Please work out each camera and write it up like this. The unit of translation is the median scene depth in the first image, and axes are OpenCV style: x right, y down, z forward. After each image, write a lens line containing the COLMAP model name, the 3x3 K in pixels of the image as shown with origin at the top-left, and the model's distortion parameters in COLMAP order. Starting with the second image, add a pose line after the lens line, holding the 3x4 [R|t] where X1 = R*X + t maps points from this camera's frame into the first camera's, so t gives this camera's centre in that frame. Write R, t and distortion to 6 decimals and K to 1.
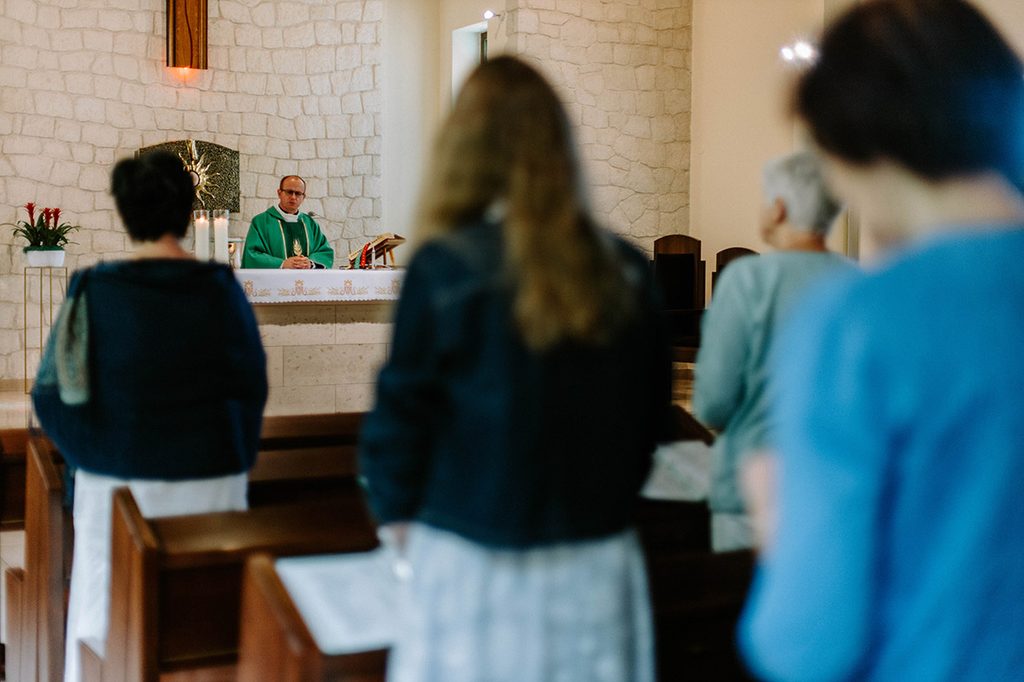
lens RADIAL K [[1494.0, 0, 521.1], [0, 1494.0, 332.8], [0, 0, 1]] dist [0.010660, 0.000000]
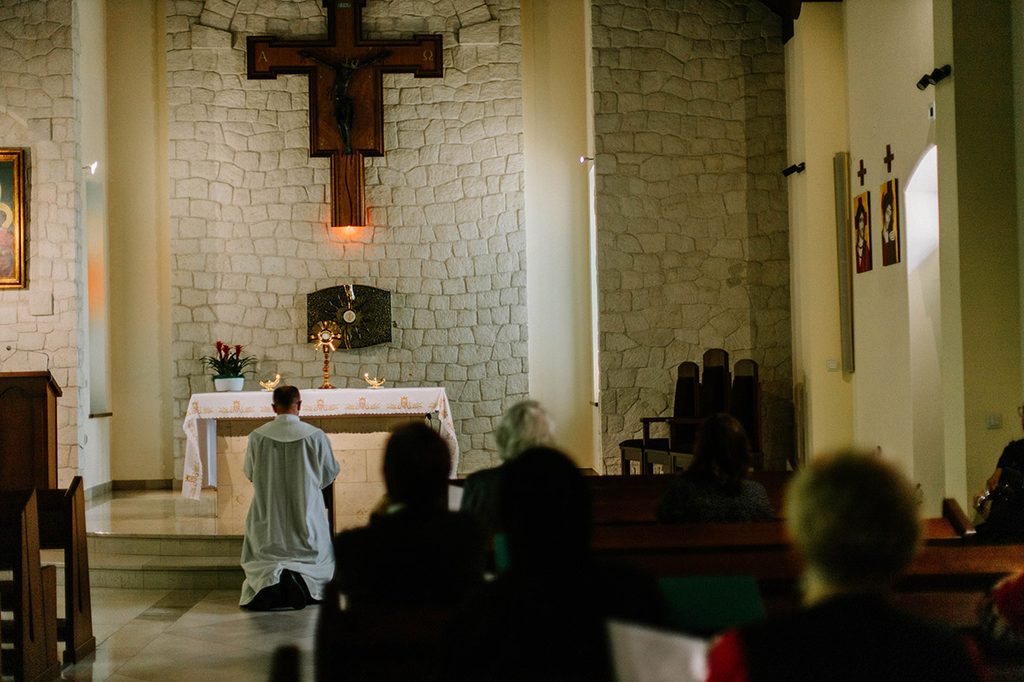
lens RADIAL K [[1494.0, 0, 520.1], [0, 1494.0, 336.1], [0, 0, 1]] dist [0.010660, 0.000000]
pose [[0.882755, -0.037846, -0.468307, 0.467751], [0.003487, 0.997251, -0.074021, 0.004208], [0.469821, 0.063709, 0.880460, -0.011591]]
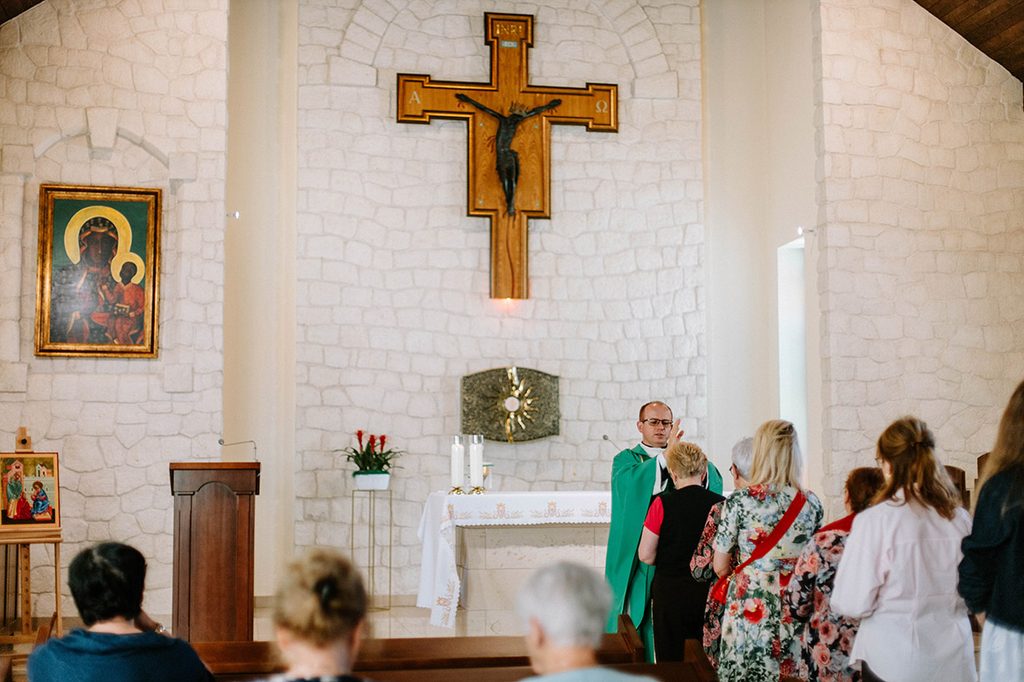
lens RADIAL K [[1494.0, 0, 518.6], [0, 1494.0, 324.1], [0, 0, 1]] dist [0.010660, 0.000000]
pose [[0.943230, -0.042886, -0.329361, 0.127250], [-0.007035, 0.988827, -0.148903, -0.002839], [0.332066, 0.142767, 0.932389, 0.022598]]
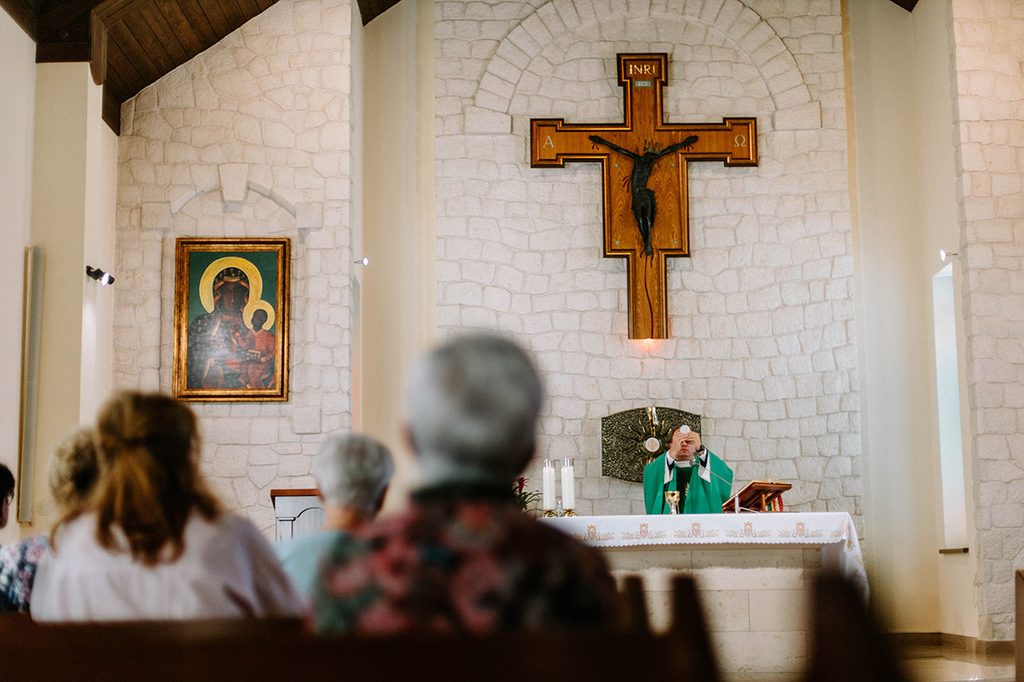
lens RADIAL K [[1578.7, 0, 548.3], [0, 1578.7, 344.2], [0, 0, 1]] dist [0.020269, 0.000000]
pose [[0.871664, -0.092050, -0.481383, 0.240894], [-0.004506, 0.980658, -0.195679, 0.041310], [0.490084, 0.172736, 0.854389, 0.027408]]
